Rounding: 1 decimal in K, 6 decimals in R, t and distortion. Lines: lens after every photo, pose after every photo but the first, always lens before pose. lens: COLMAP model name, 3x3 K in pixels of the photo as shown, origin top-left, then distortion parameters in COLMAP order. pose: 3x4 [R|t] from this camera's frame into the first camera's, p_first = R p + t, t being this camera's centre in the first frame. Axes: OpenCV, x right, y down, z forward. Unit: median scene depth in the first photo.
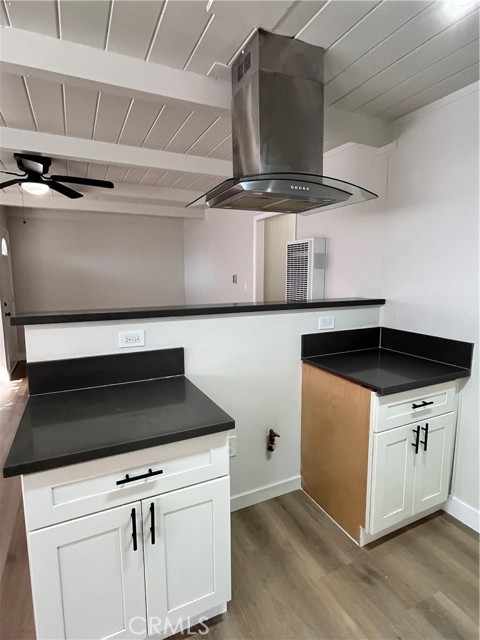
lens RADIAL K [[343.1, 0, 240.8], [0, 343.1, 316.1], [0, 0, 1]] dist [-0.005926, -0.000959]
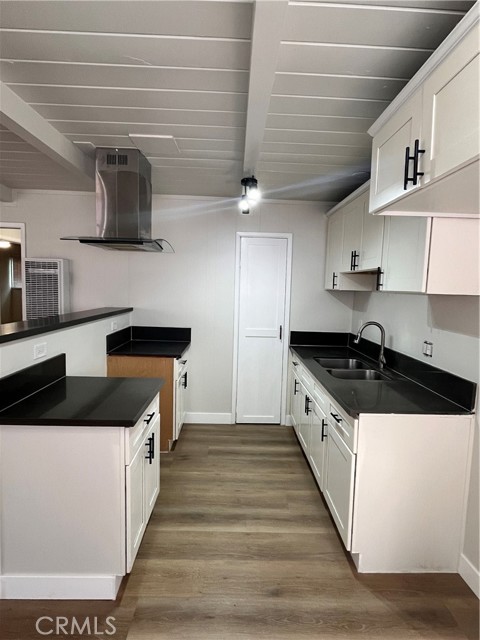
lens RADIAL K [[343.1, 0, 243.0], [0, 343.1, 318.0], [0, 0, 1]] dist [-0.005926, -0.000959]
pose [[0.403770, -0.067759, 0.912348, -0.755771], [0.082164, 0.995909, 0.037603, -0.020135], [-0.911163, 0.059779, 0.407686, -0.054188]]
